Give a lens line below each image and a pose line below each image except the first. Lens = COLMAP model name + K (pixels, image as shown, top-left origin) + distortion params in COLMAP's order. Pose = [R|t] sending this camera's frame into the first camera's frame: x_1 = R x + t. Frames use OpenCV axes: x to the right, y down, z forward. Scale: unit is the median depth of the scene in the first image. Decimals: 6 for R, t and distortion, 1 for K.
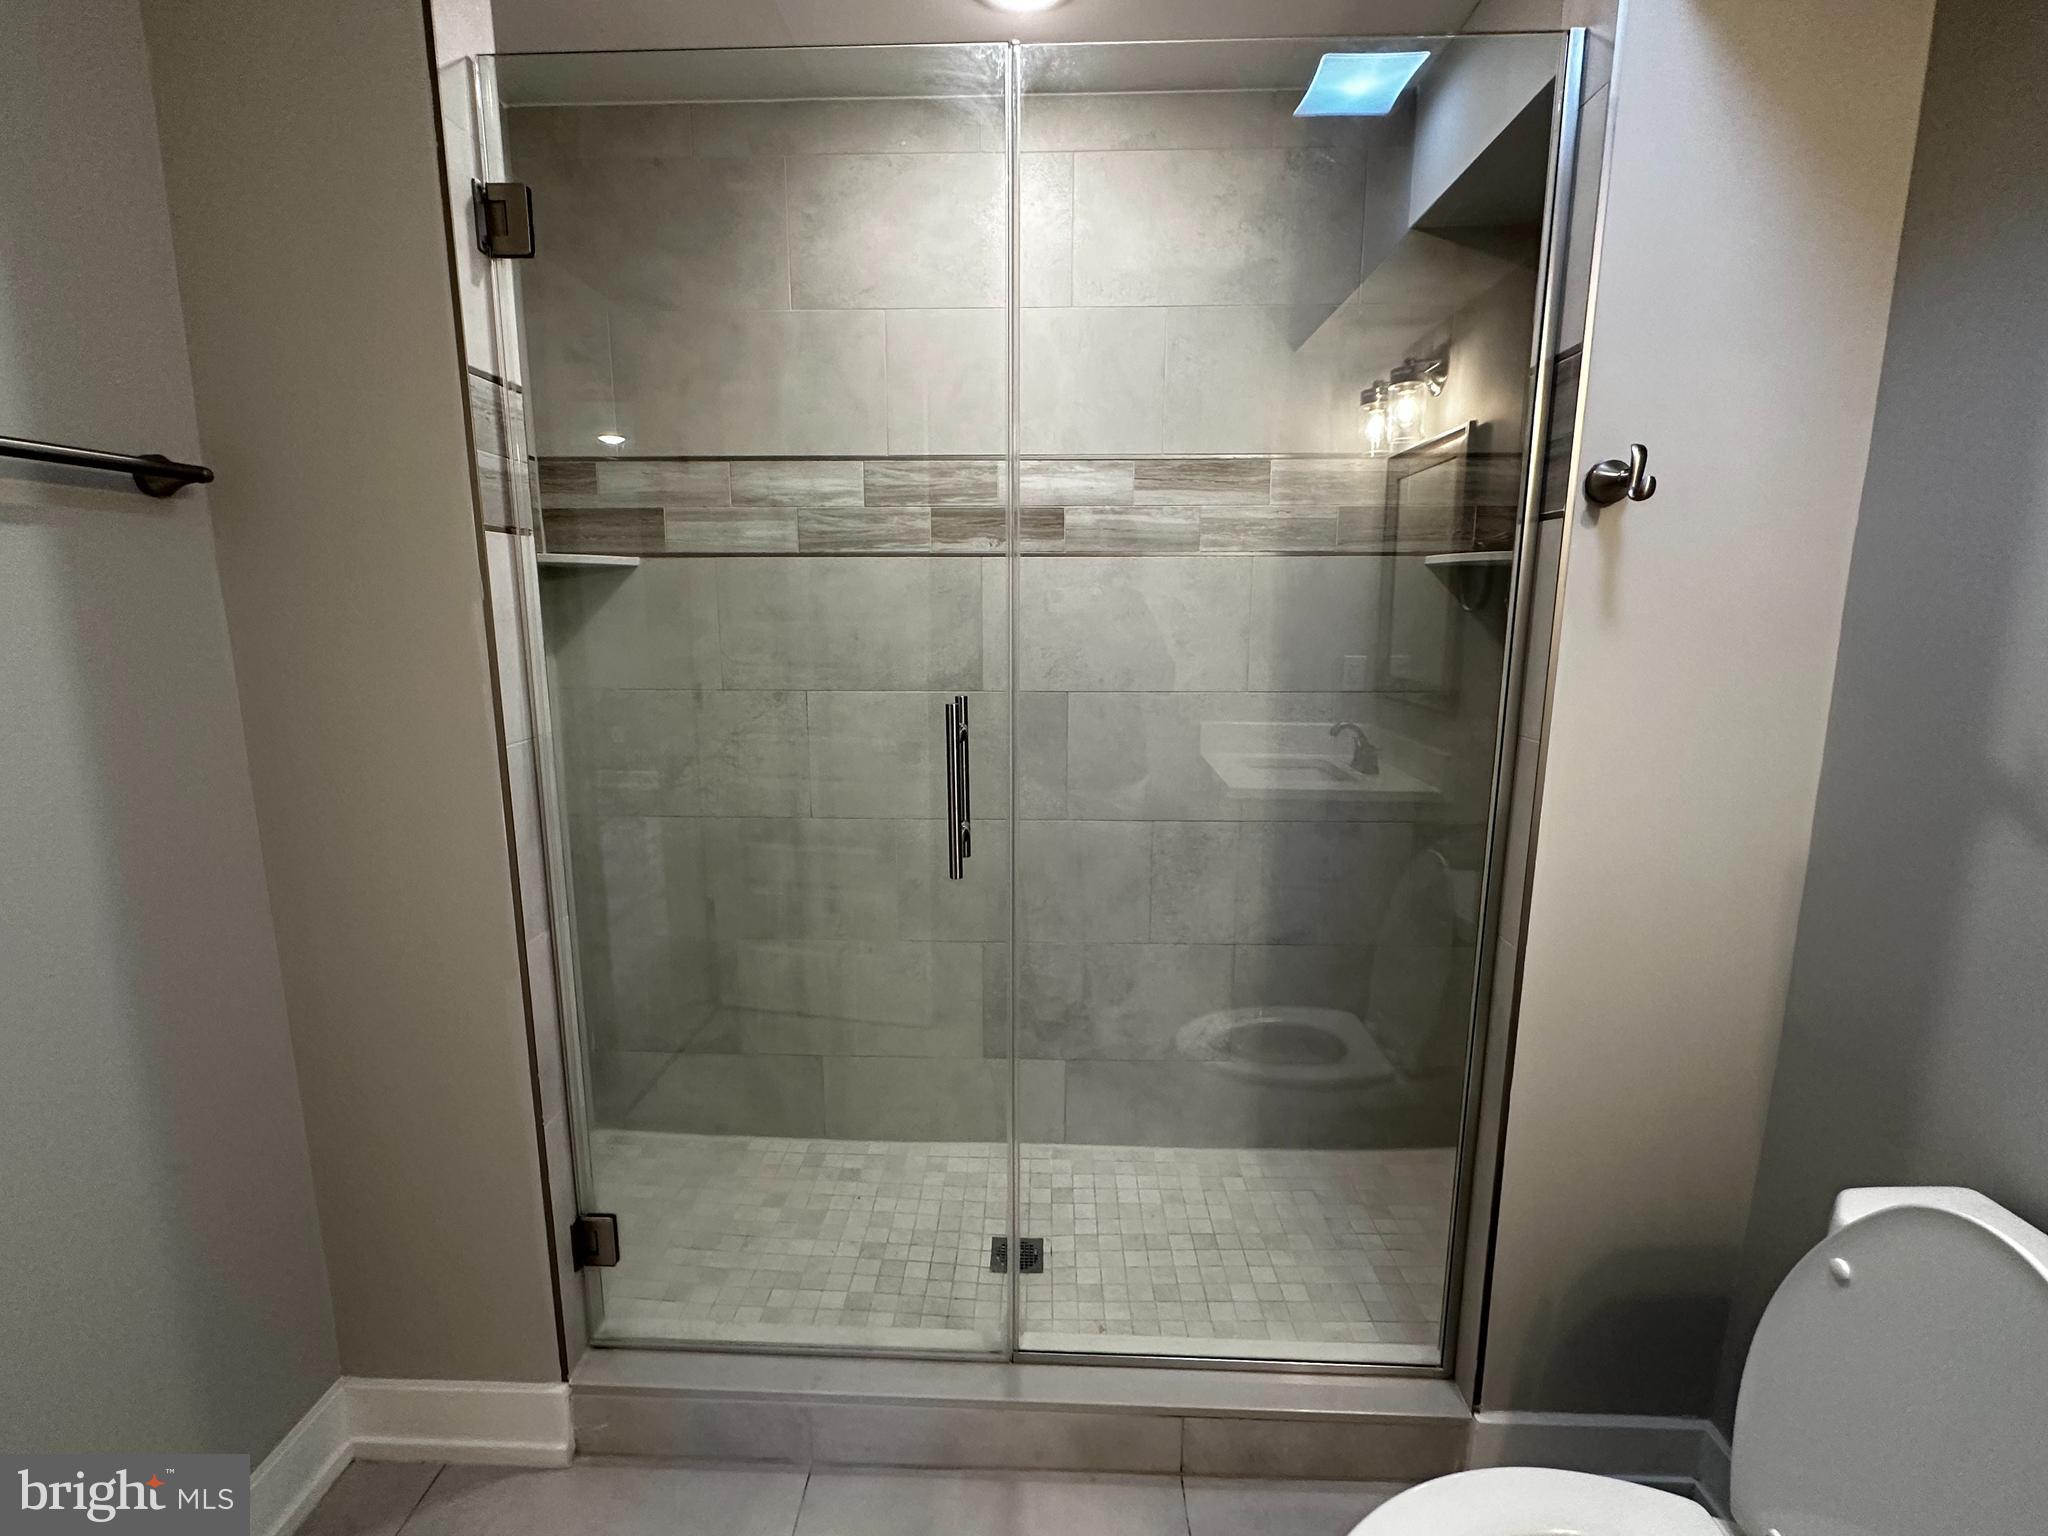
lens RADIAL K [[931.7, 0, 1028.3], [0, 931.7, 769.2], [0, 0, 1]] dist [-0.017228, -0.000497]
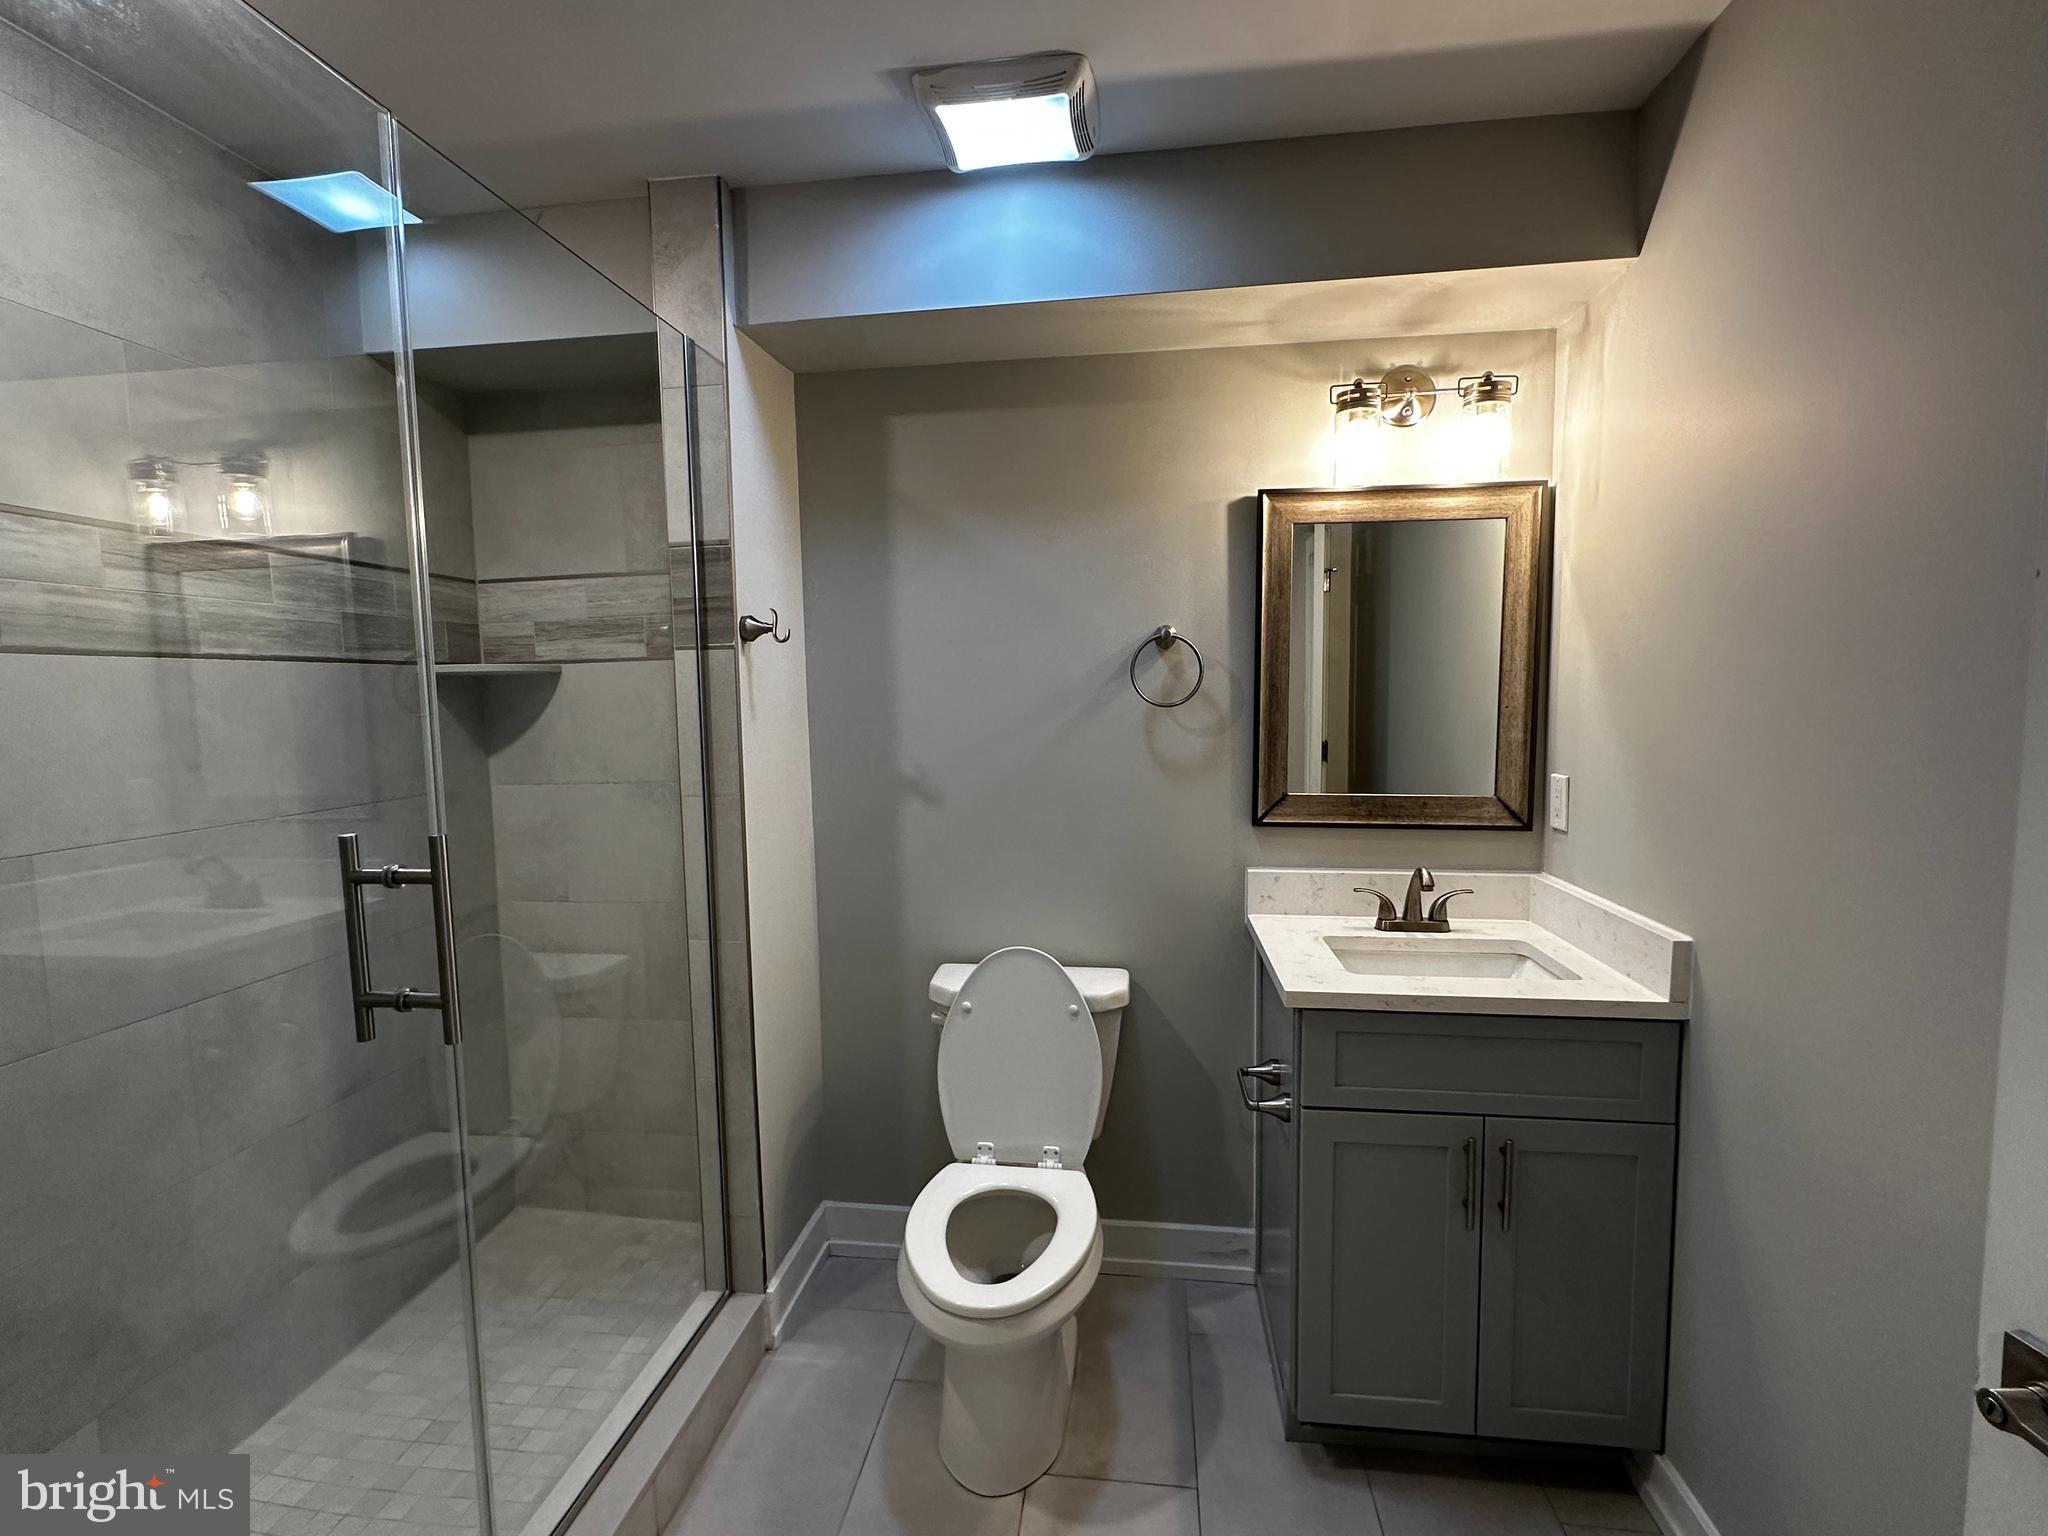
lens RADIAL K [[931.7, 0, 1028.2], [0, 931.7, 770.7], [0, 0, 1]] dist [-0.017228, -0.000497]
pose [[0.078630, -0.086886, 0.993110, -0.552561], [0.191107, 0.979032, 0.070523, -0.054768], [-0.978415, 0.184245, 0.093586, 0.249207]]
